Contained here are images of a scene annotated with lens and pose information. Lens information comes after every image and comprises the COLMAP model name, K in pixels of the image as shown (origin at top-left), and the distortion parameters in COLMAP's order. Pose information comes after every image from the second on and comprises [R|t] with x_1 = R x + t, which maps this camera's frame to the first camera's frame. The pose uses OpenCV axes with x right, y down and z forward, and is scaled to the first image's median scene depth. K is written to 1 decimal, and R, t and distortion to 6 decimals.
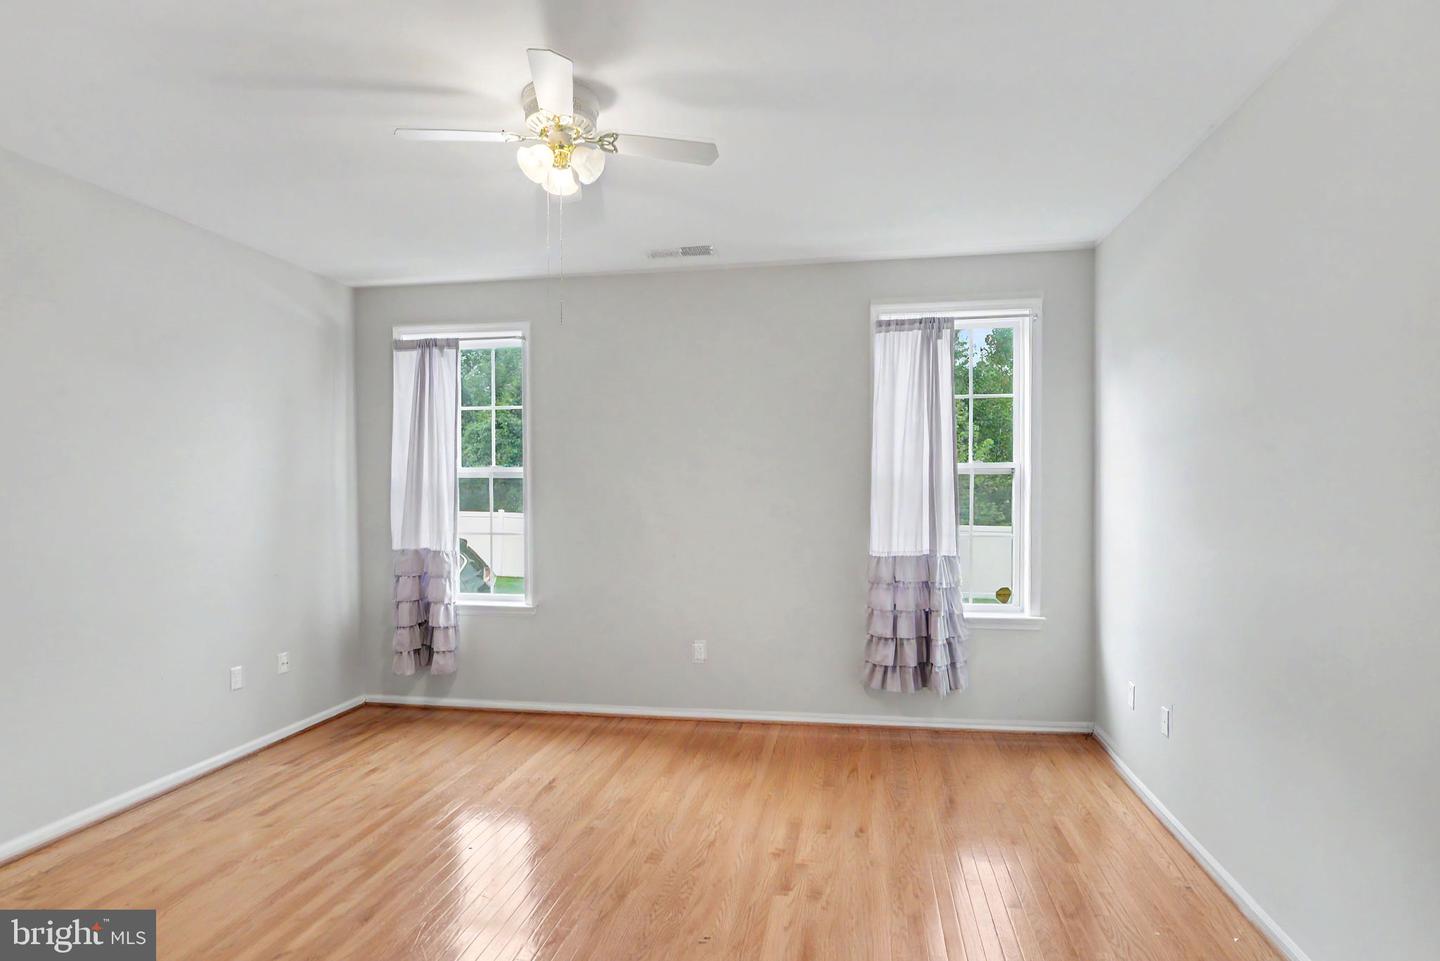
lens RADIAL K [[719.3, 0, 734.0], [0, 719.3, 489.6], [0, 0, 1]] dist [-0.002296, -0.003391]
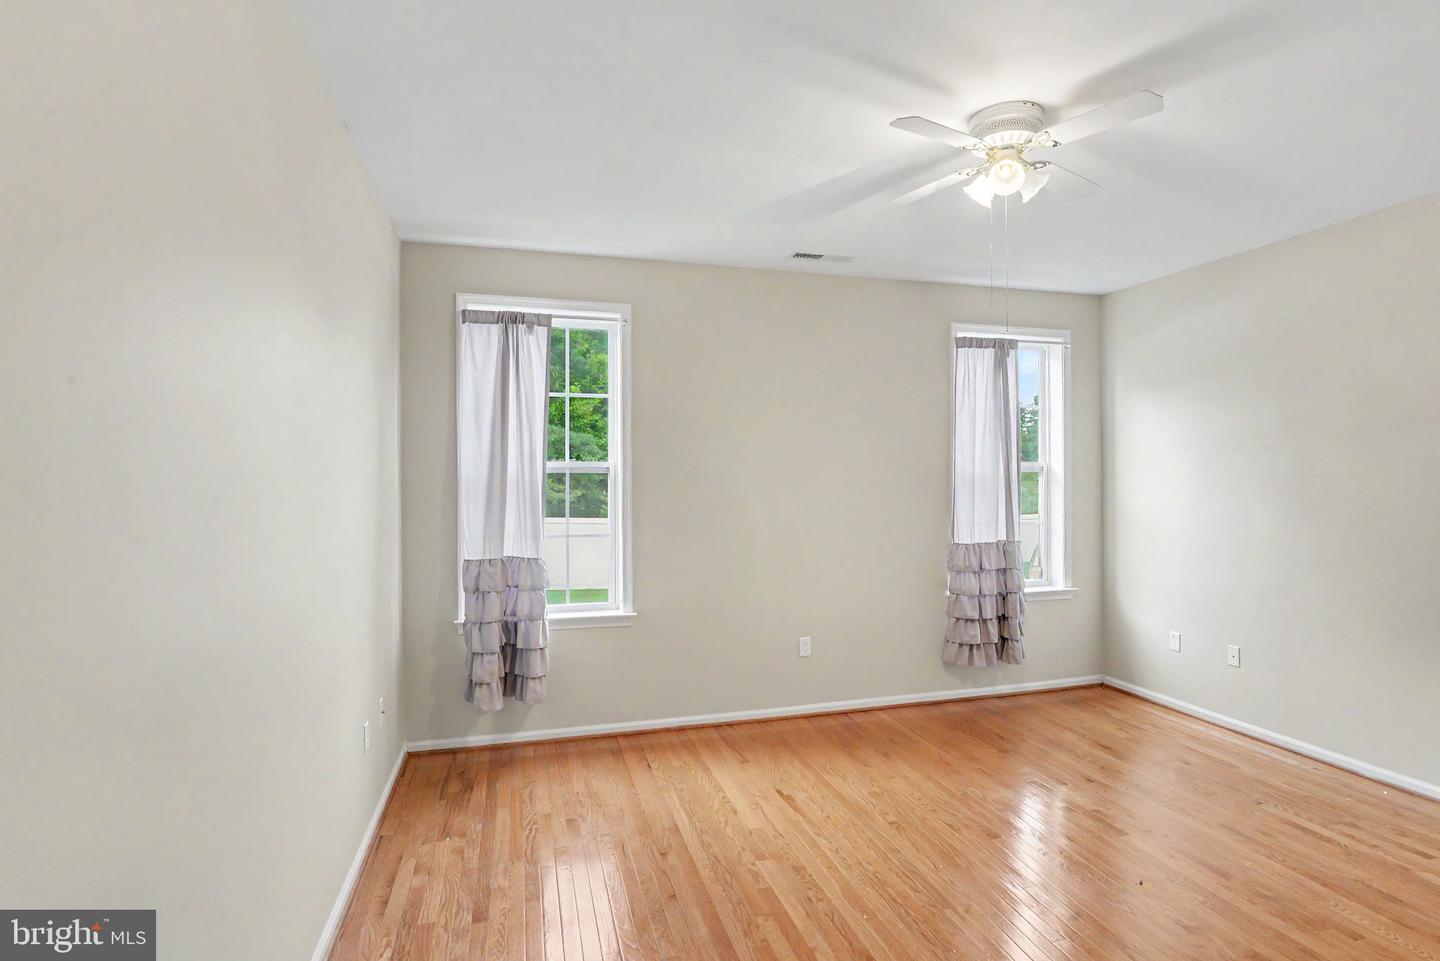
lens RADIAL K [[719.3, 0, 721.6], [0, 719.3, 471.5], [0, 0, 1]] dist [-0.002296, -0.003391]
pose [[0.910408, 0.006486, 0.413661, -0.586194], [0.001292, 0.999828, -0.018521, -0.003774], [-0.413710, 0.017396, 0.910242, 0.127538]]
